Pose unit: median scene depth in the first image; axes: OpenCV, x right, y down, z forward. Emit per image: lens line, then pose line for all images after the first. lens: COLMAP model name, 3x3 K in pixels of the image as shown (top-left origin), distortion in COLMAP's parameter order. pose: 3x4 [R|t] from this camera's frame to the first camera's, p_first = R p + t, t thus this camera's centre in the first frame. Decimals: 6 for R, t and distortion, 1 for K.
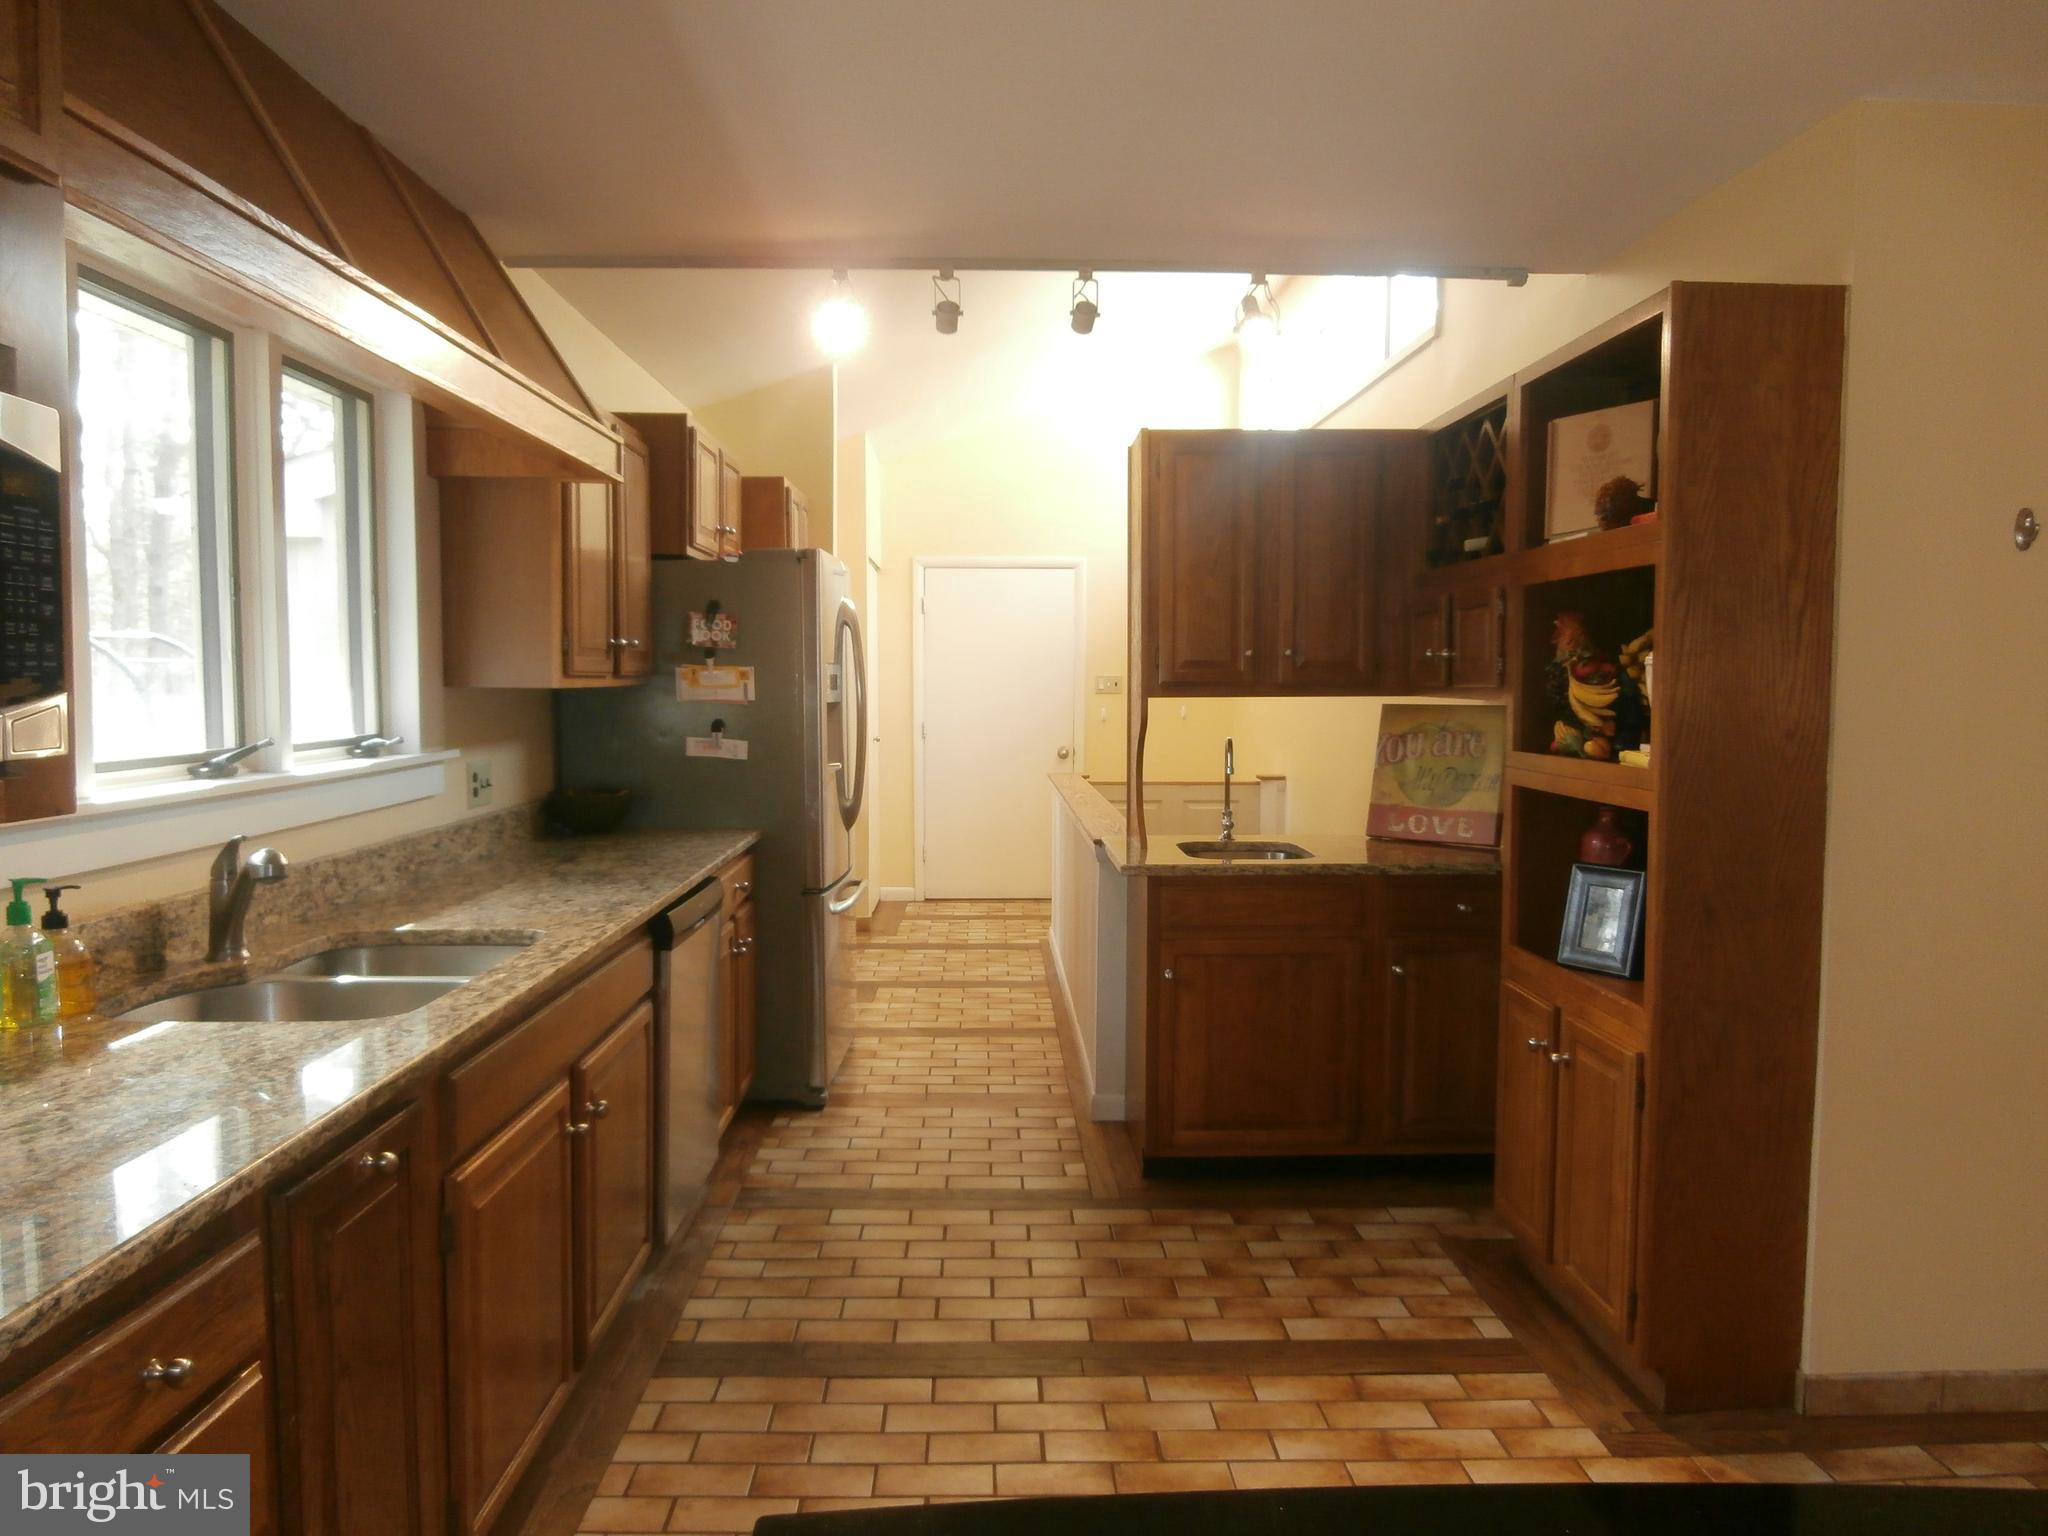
lens RADIAL K [[1442.0, 0, 1024.0], [0, 1442.0, 768.0], [0, 0, 1]] dist [-0.038408, -0.000829]
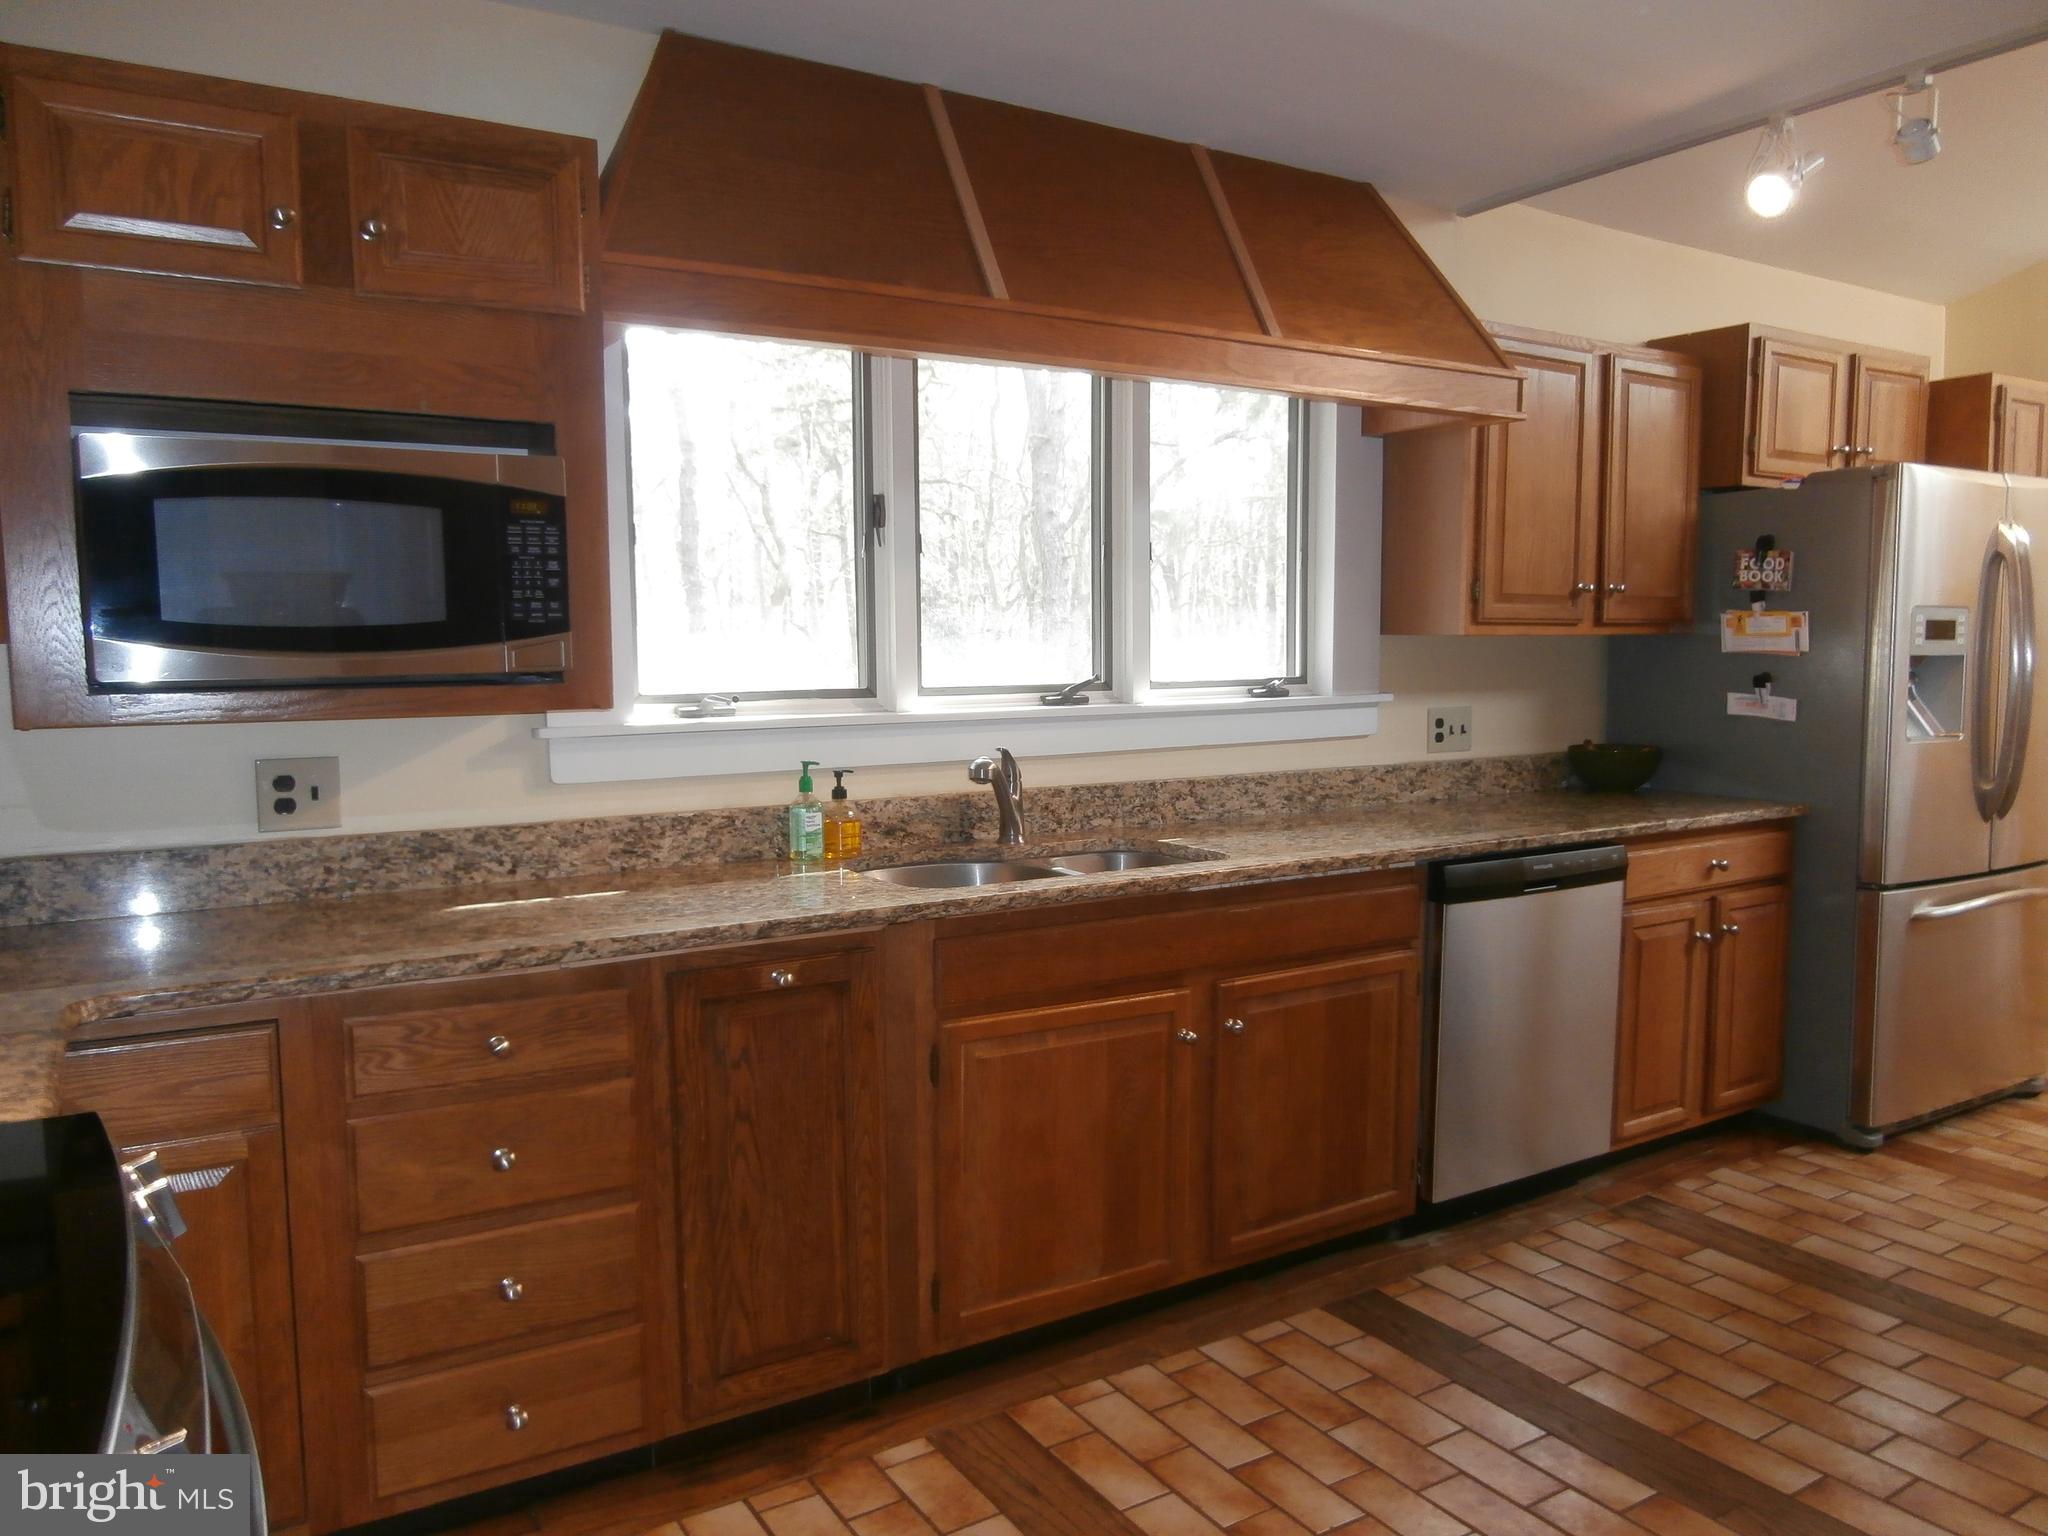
lens RADIAL K [[1442.0, 0, 1024.0], [0, 1442.0, 768.0], [0, 0, 1]] dist [-0.038408, -0.000829]
pose [[0.511390, 0.071752, -0.856348, 0.359256], [-0.046498, 0.997359, 0.055800, -0.004962], [0.858090, 0.011283, 0.513376, 0.213477]]
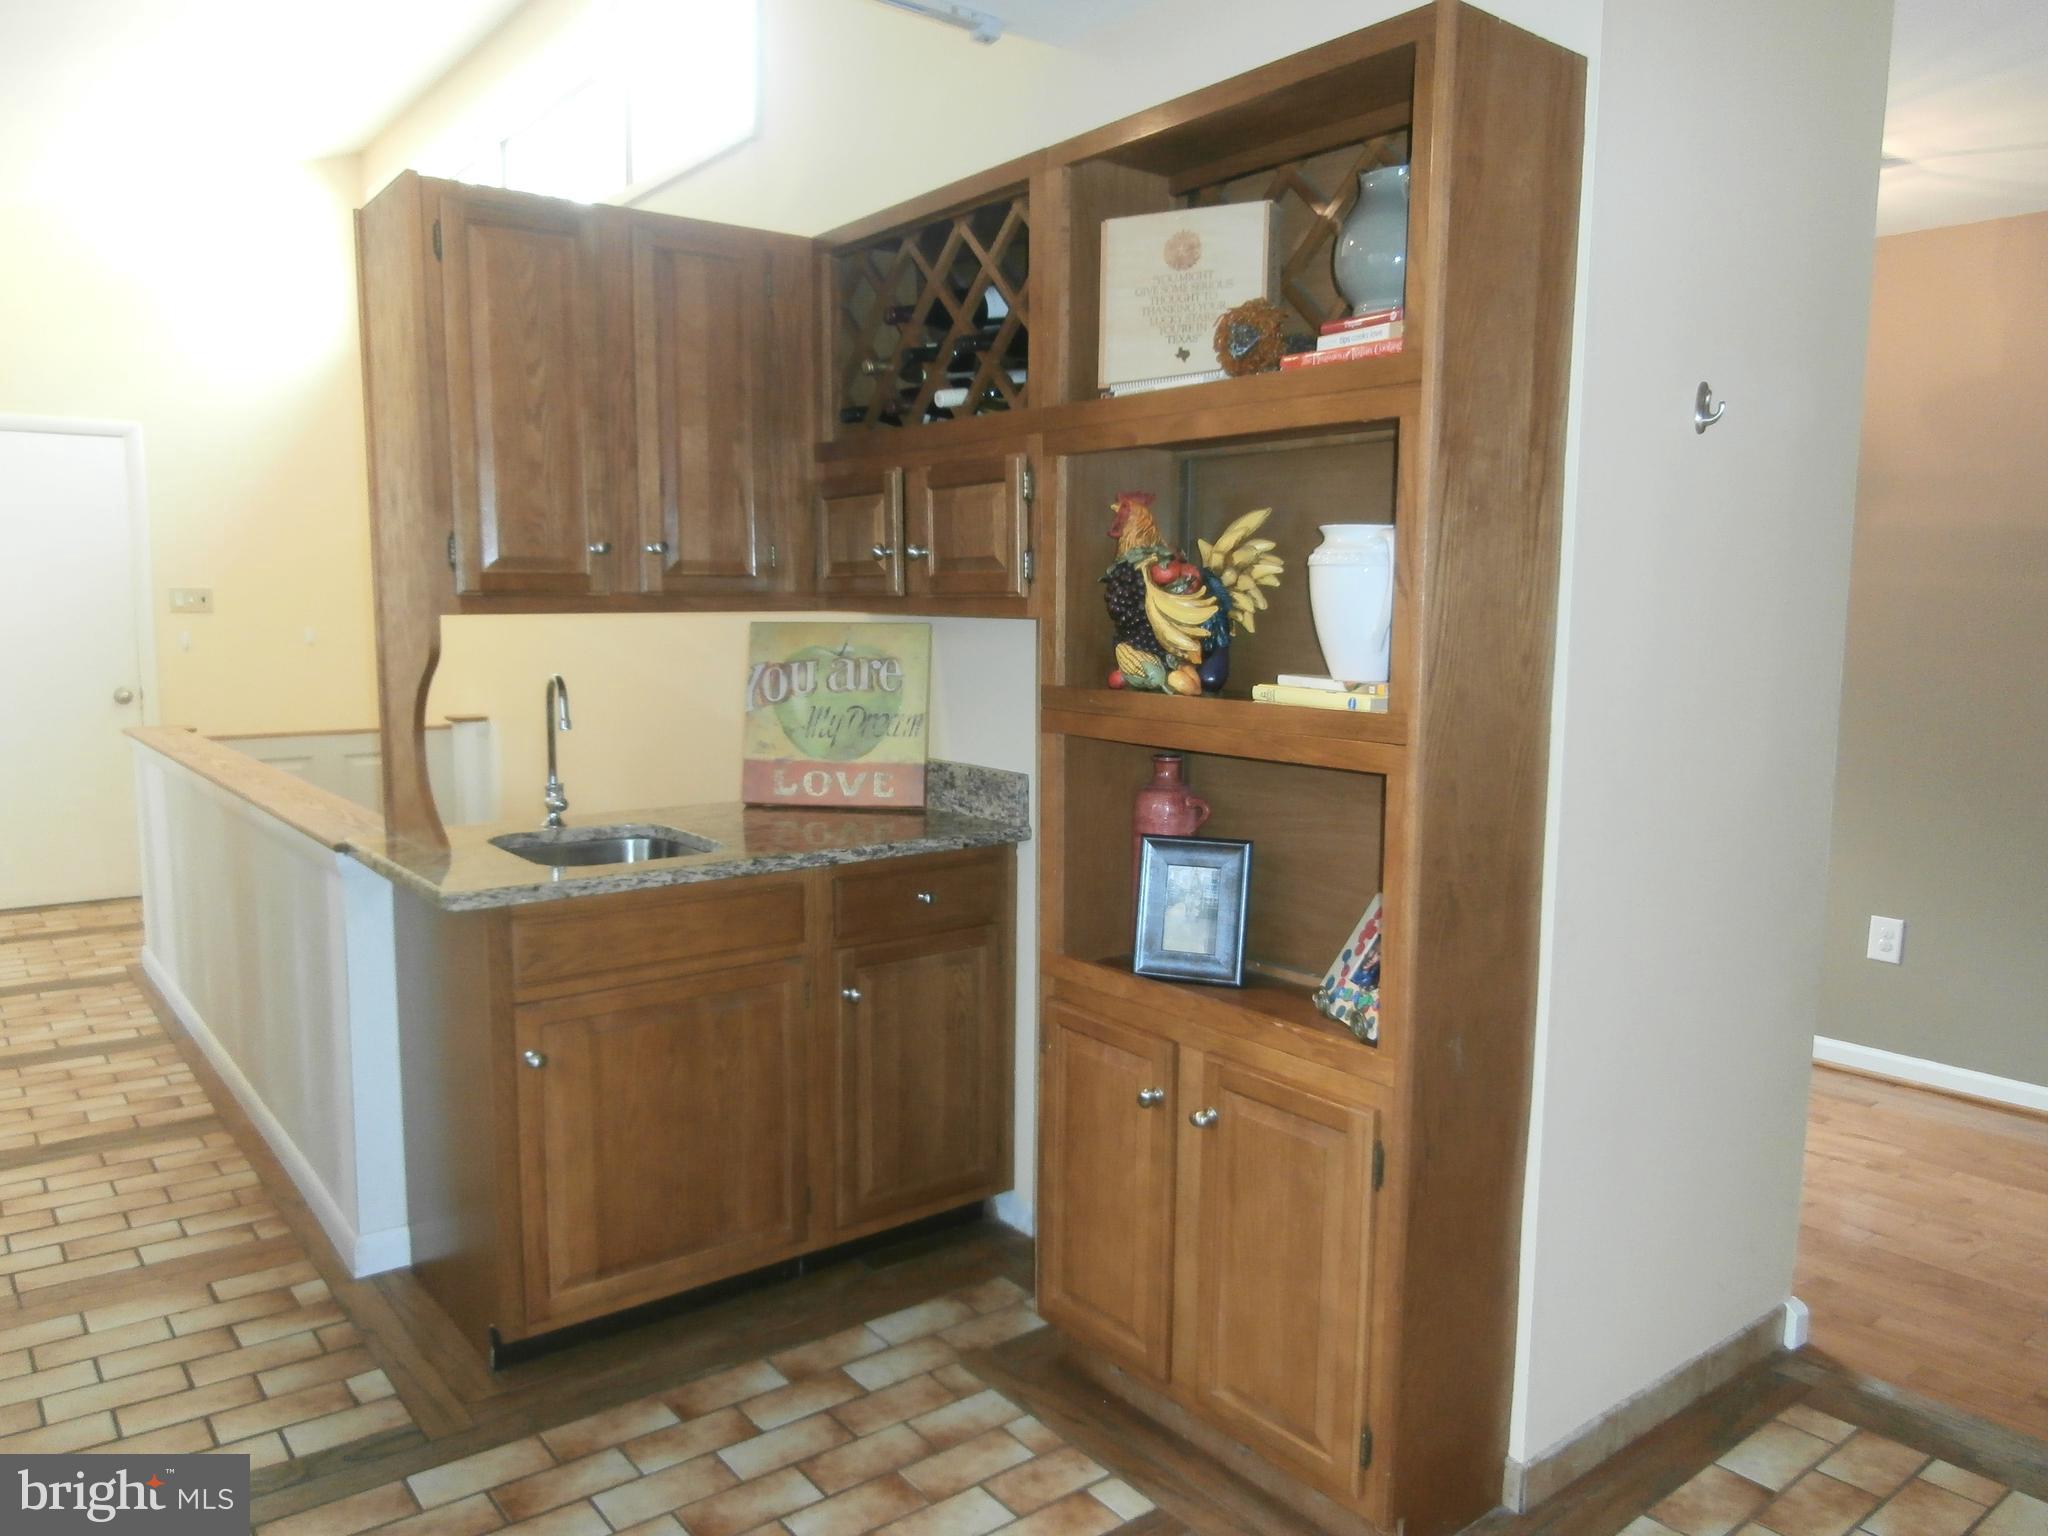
lens RADIAL K [[1464.8, 0, 1019.1], [0, 1464.8, 777.6], [0, 0, 1]] dist [-0.022212, 0.050133]
pose [[0.807968, -0.067081, 0.585395, -0.096780], [0.030160, 0.996904, 0.072608, -0.018321], [-0.588454, -0.041009, 0.807490, 0.375396]]
